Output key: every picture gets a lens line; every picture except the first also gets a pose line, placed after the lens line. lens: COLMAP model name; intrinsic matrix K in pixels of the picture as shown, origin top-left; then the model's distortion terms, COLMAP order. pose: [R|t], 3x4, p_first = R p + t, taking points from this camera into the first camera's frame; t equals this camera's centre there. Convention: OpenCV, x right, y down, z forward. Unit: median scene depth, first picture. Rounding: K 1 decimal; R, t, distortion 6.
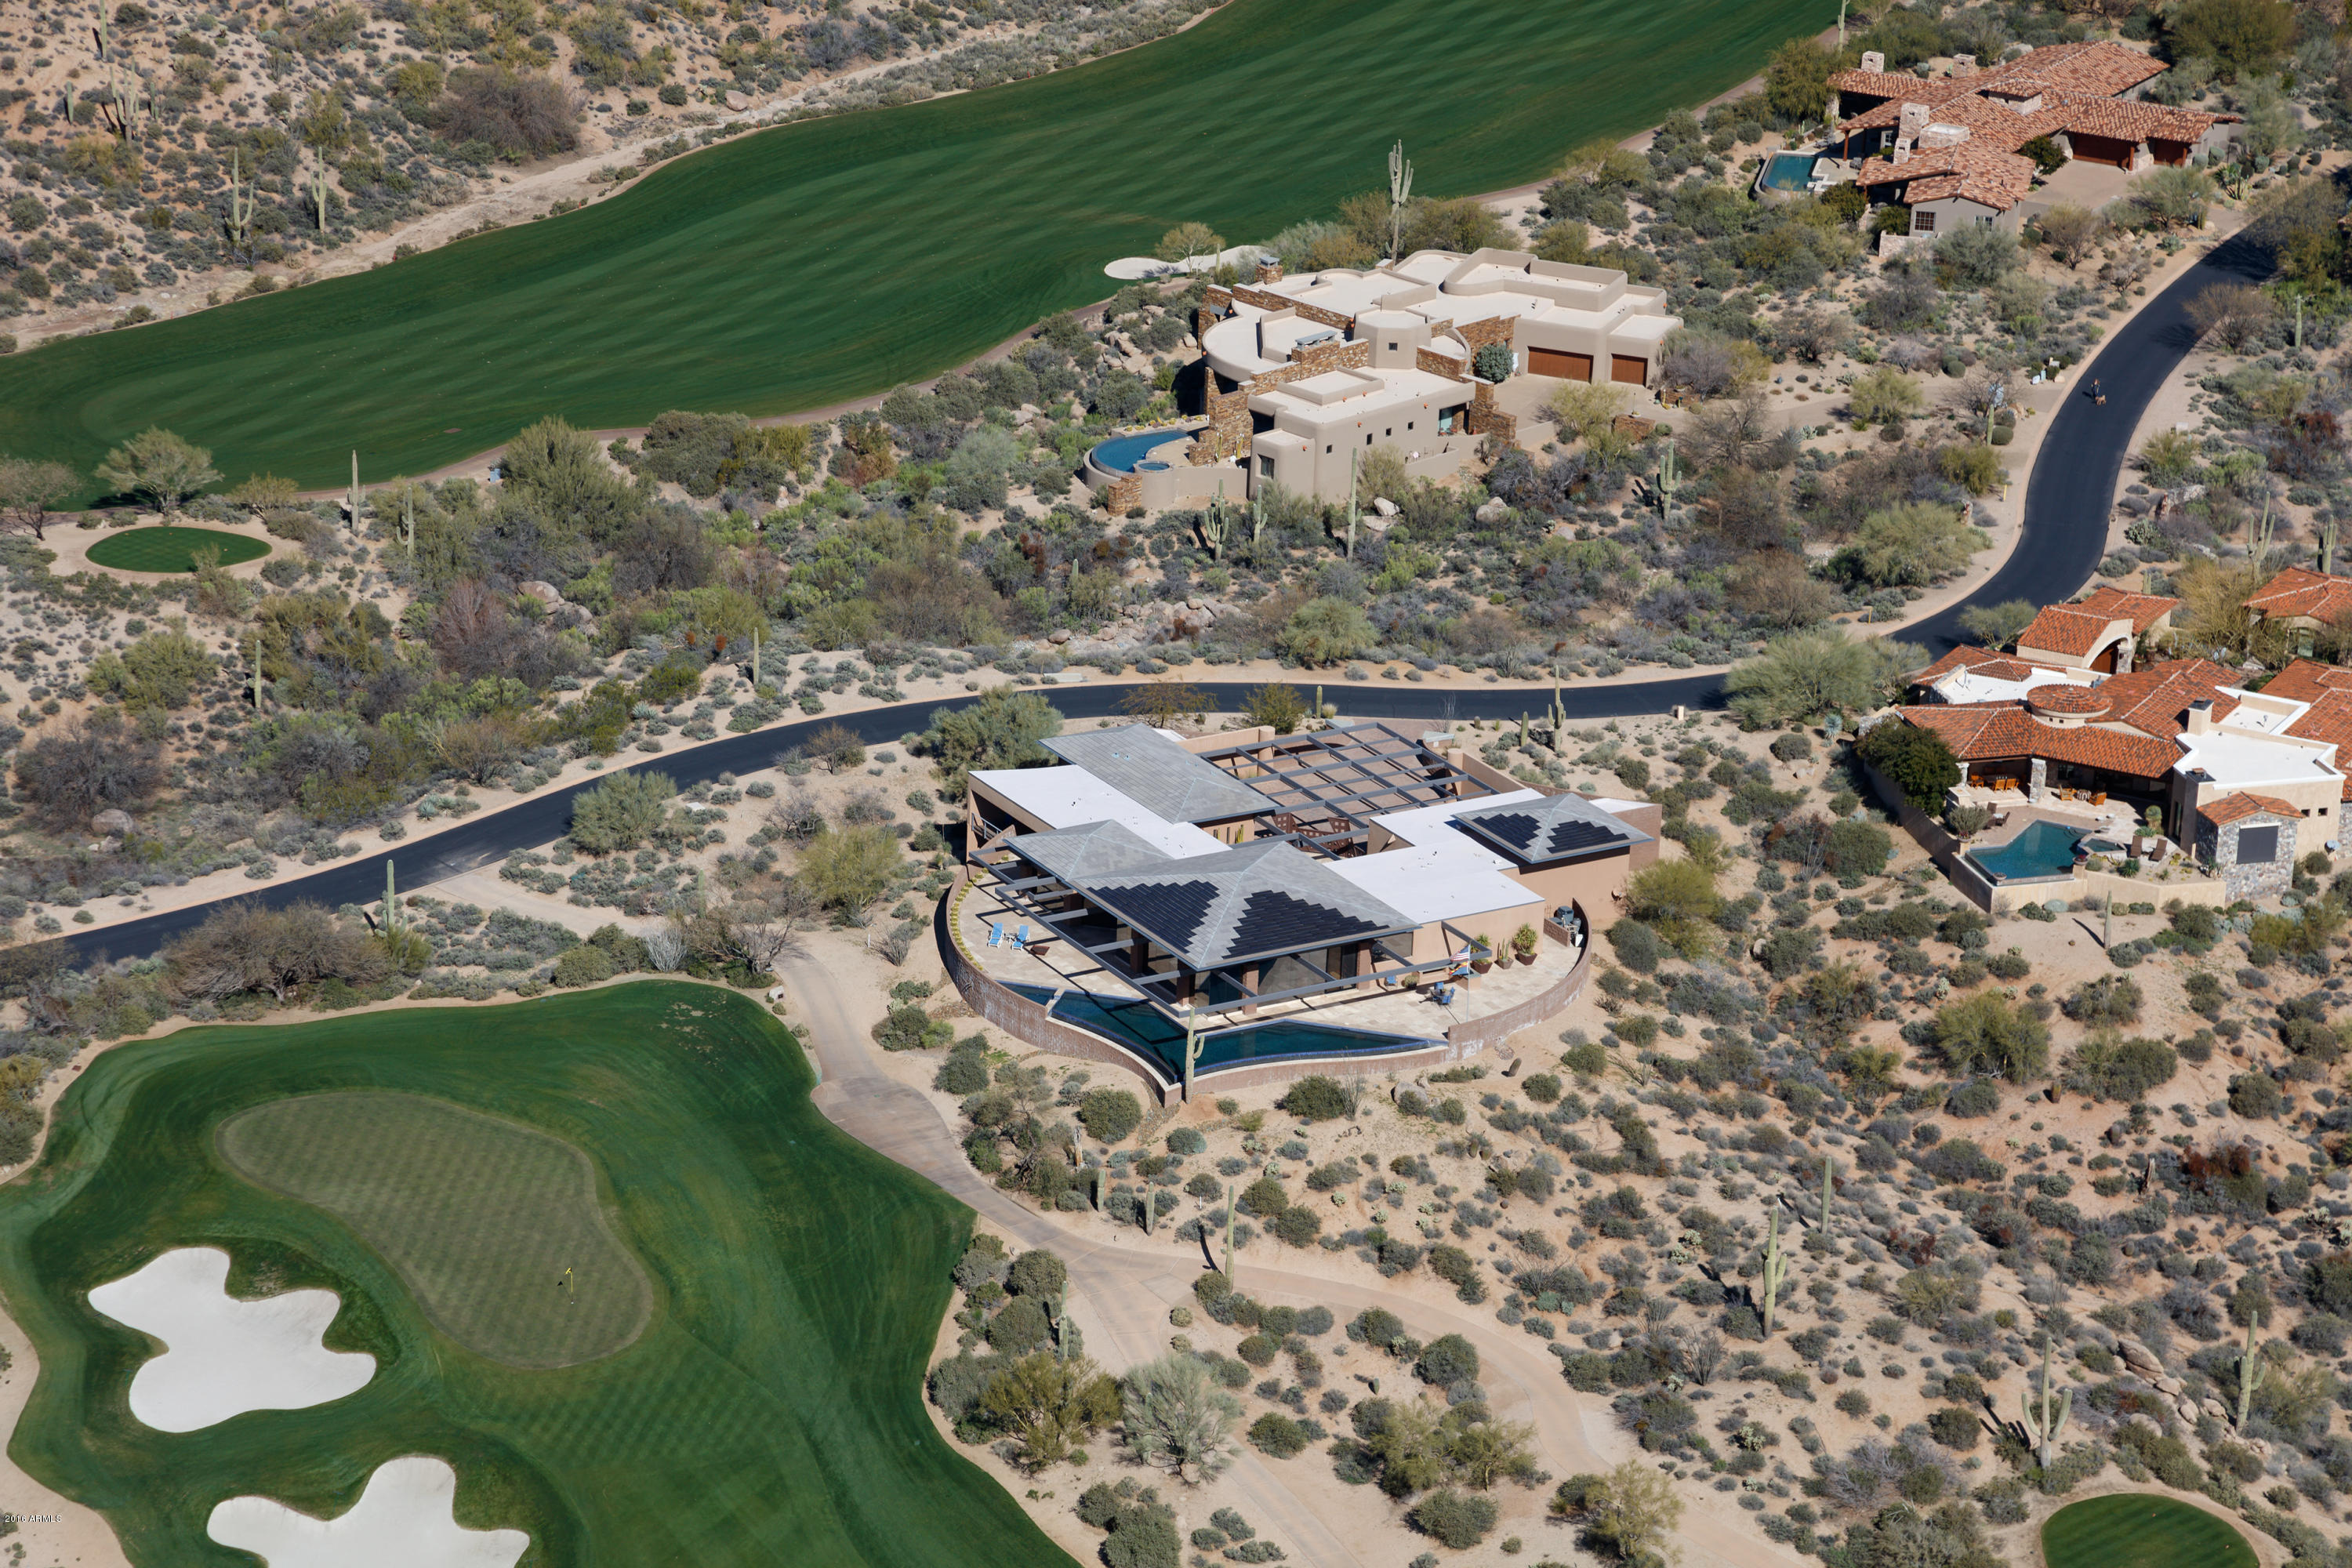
lens RADIAL K [[6581.1, 0, 1163.8], [0, 6581.1, 811.3], [0, 0, 1]] dist [0.626854, 0.343767]
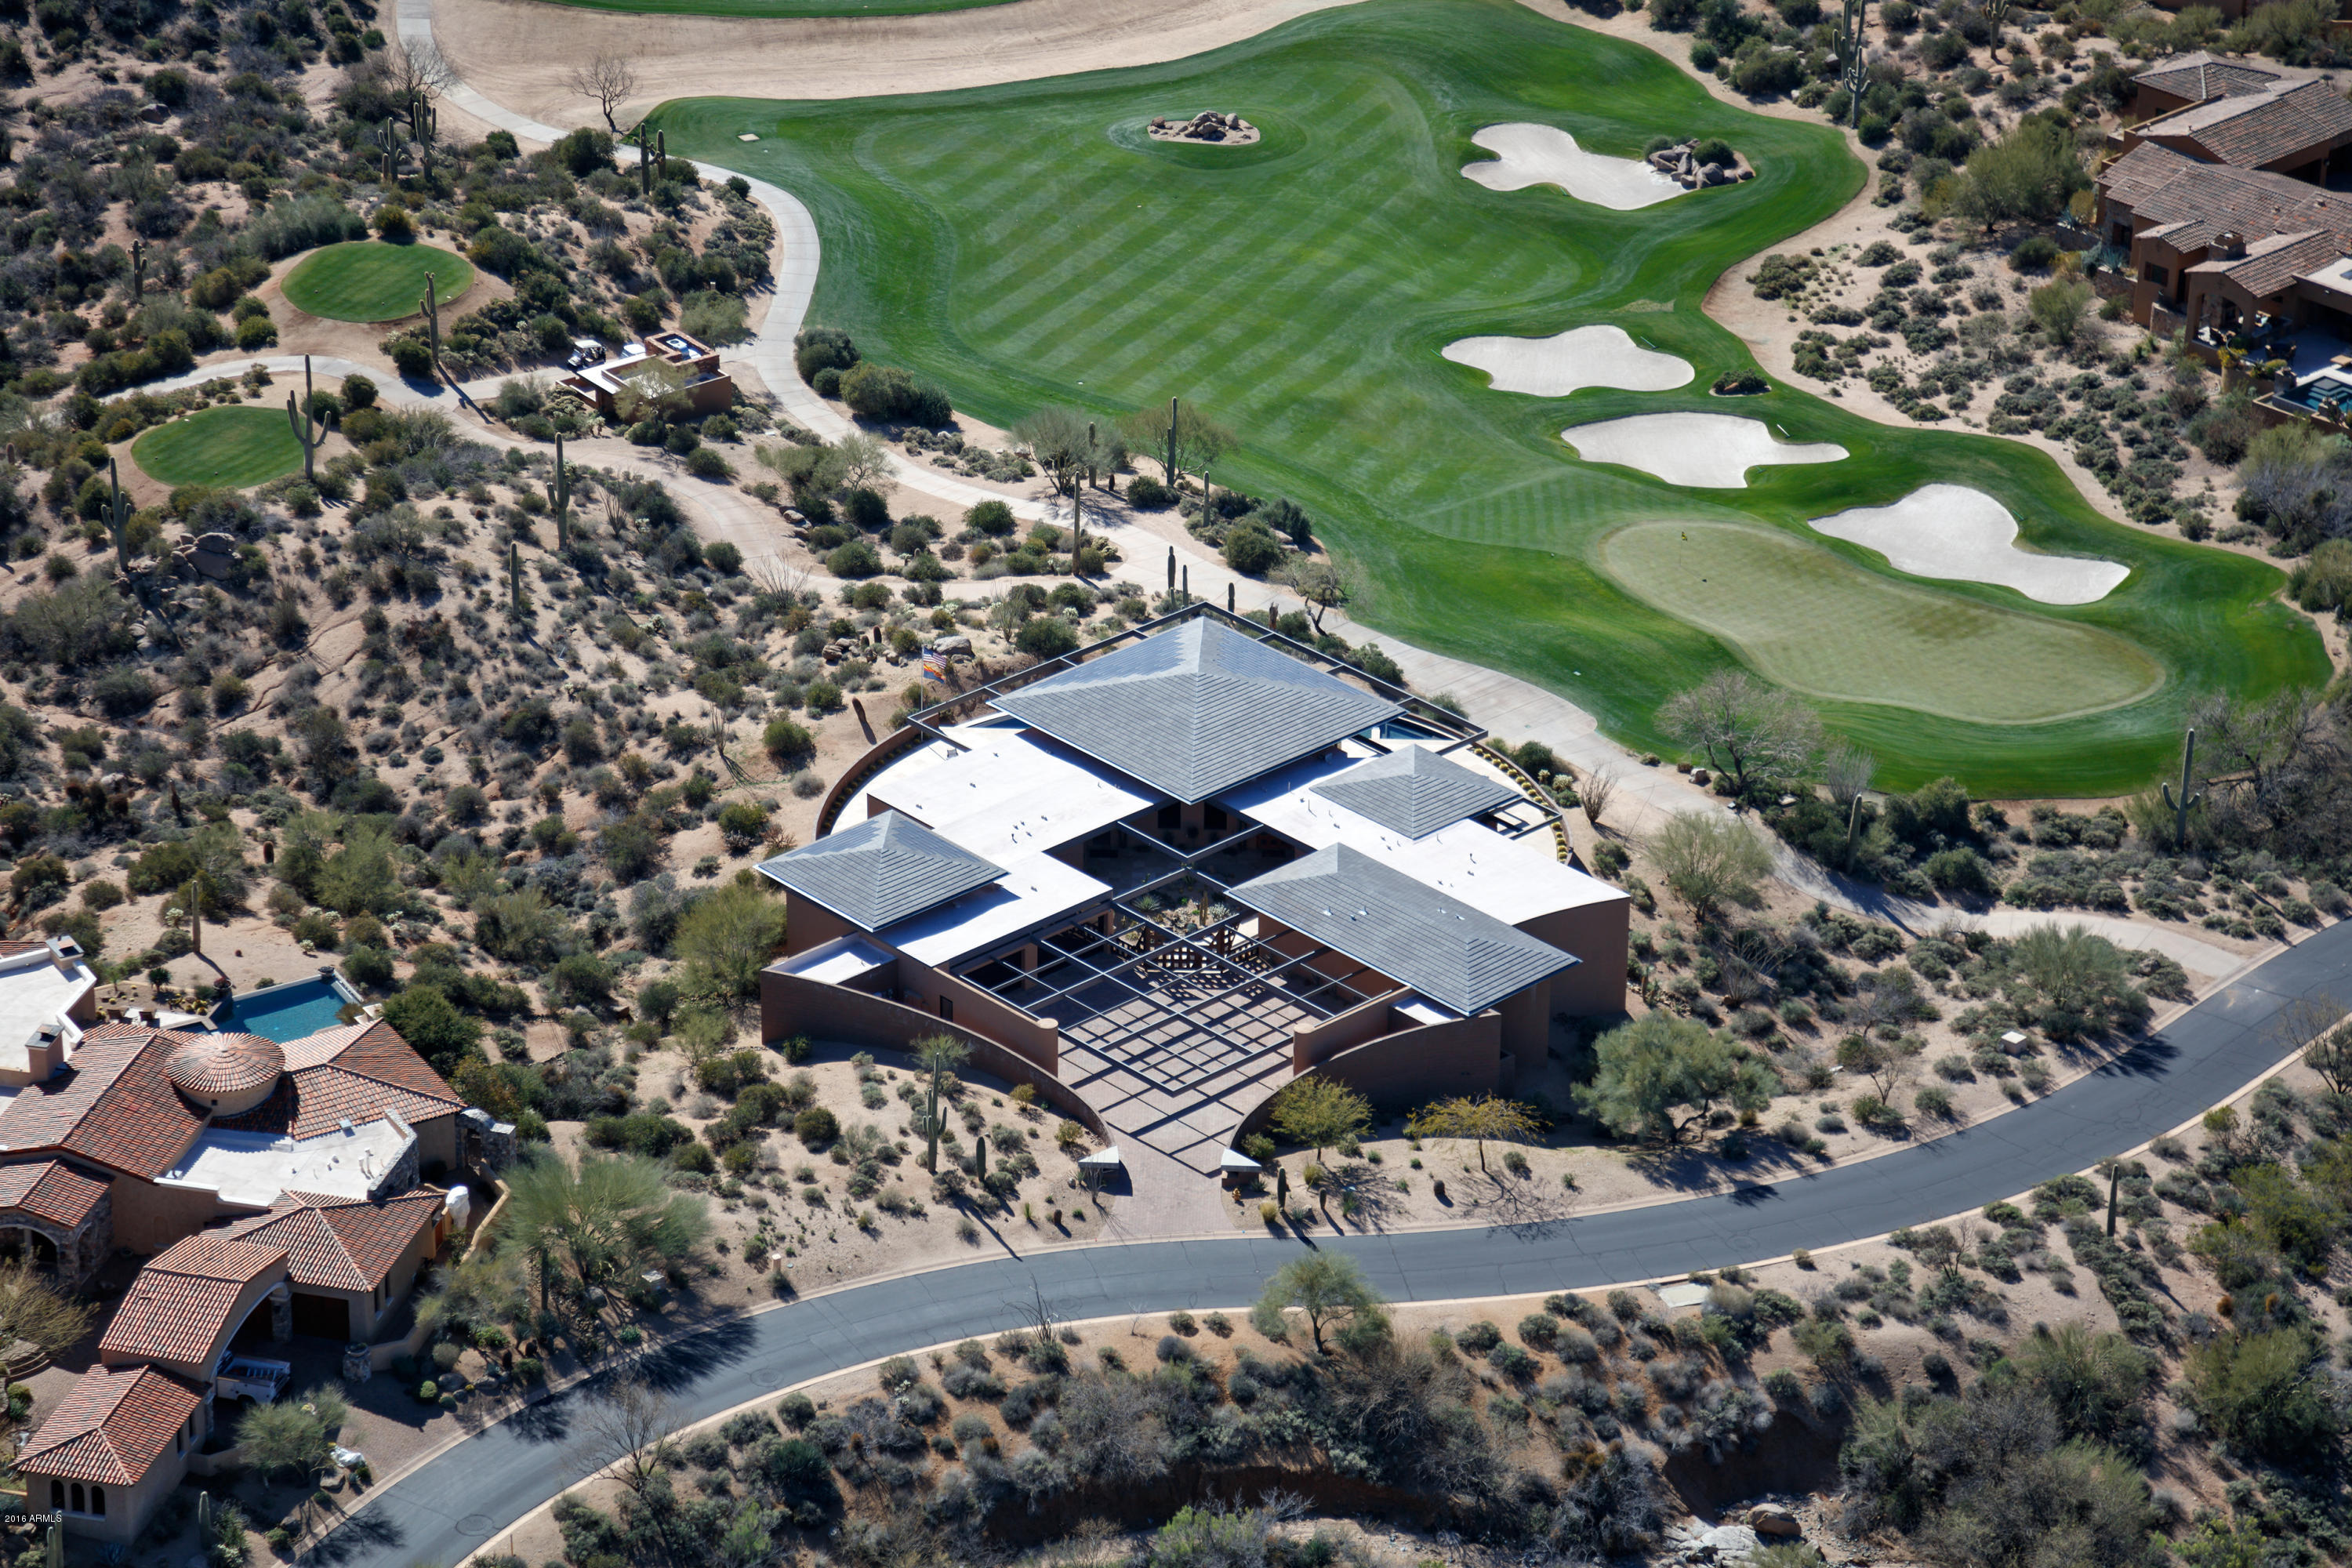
lens RADIAL K [[6581.1, 0, 1163.8], [0, 6581.1, 811.3], [0, 0, 1]] dist [0.626854, 0.343767]
pose [[-0.976931, 0.056575, -0.205924, 0.192614], [-0.114153, 0.676603, 0.727446, -0.598632], [0.180484, 0.734172, -0.654536, 1.540608]]
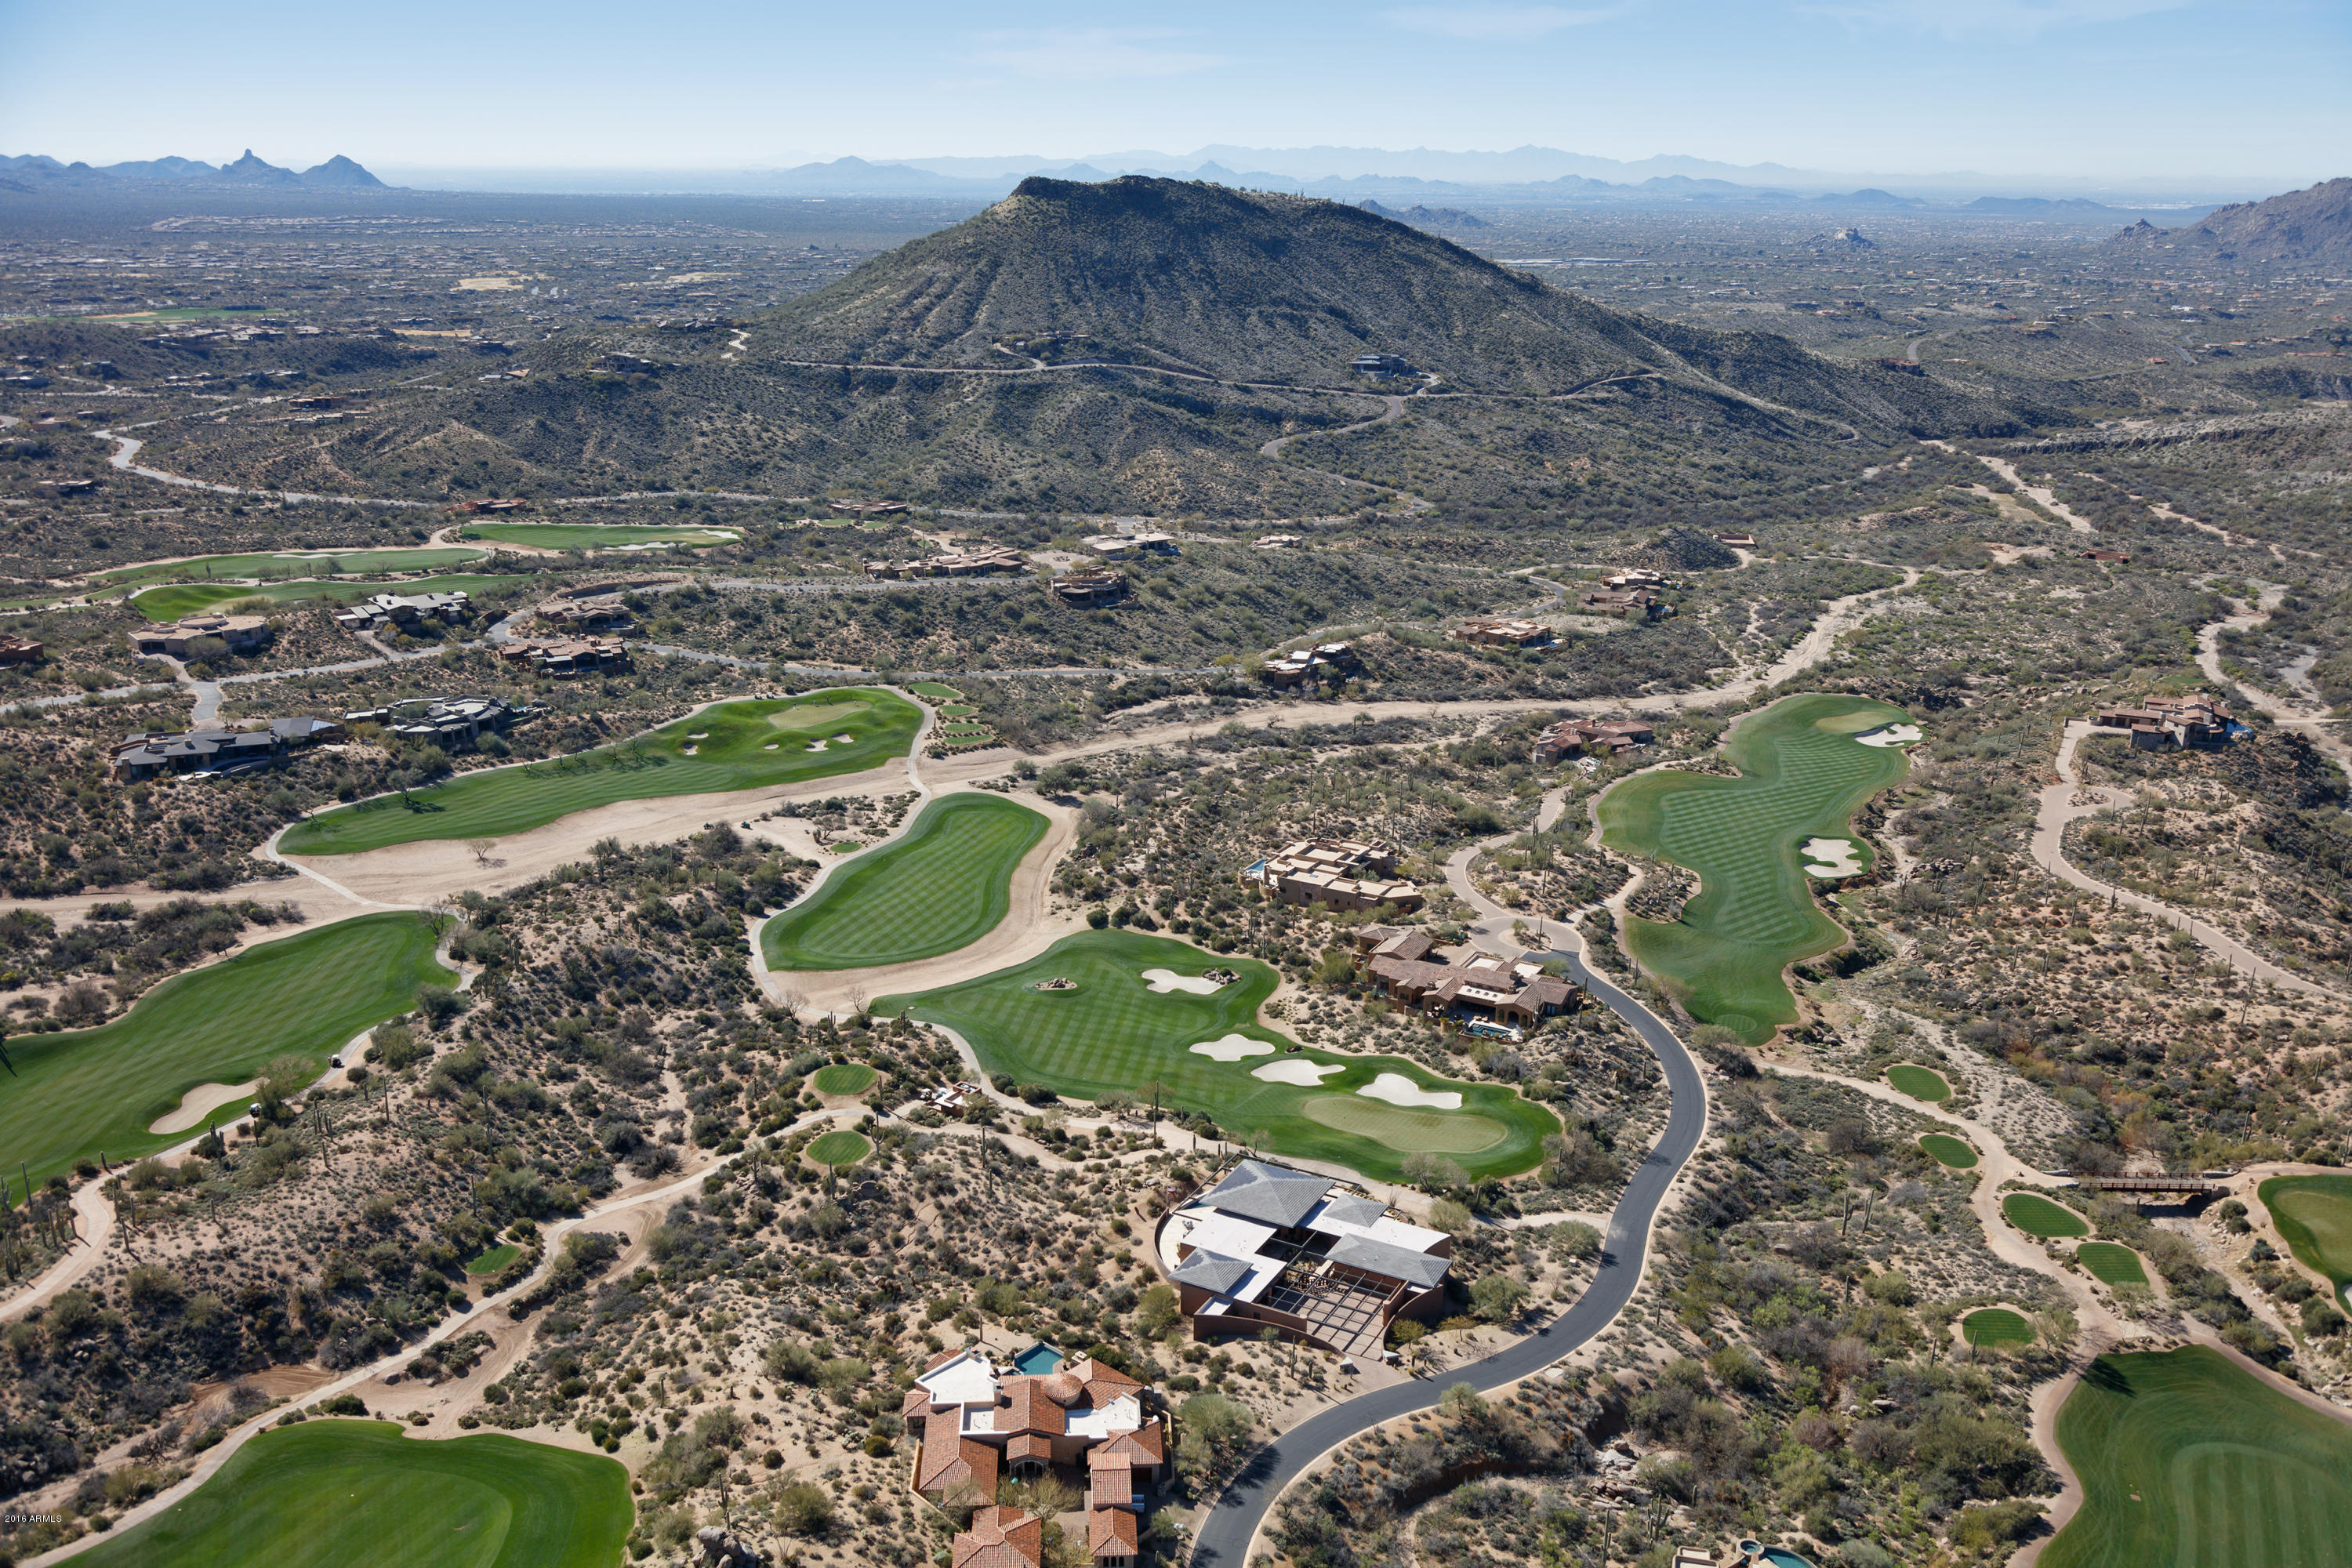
lens RADIAL K [[2059.6, 0, 1197.5], [0, 2059.6, 783.0], [0, 0, 1]] dist [-0.047674, 0.097391]
pose [[-0.854172, 0.114404, -0.507249, 0.410596], [-0.220146, 0.804199, 0.552087, -0.533624], [0.471090, 0.583246, -0.661739, 1.383122]]
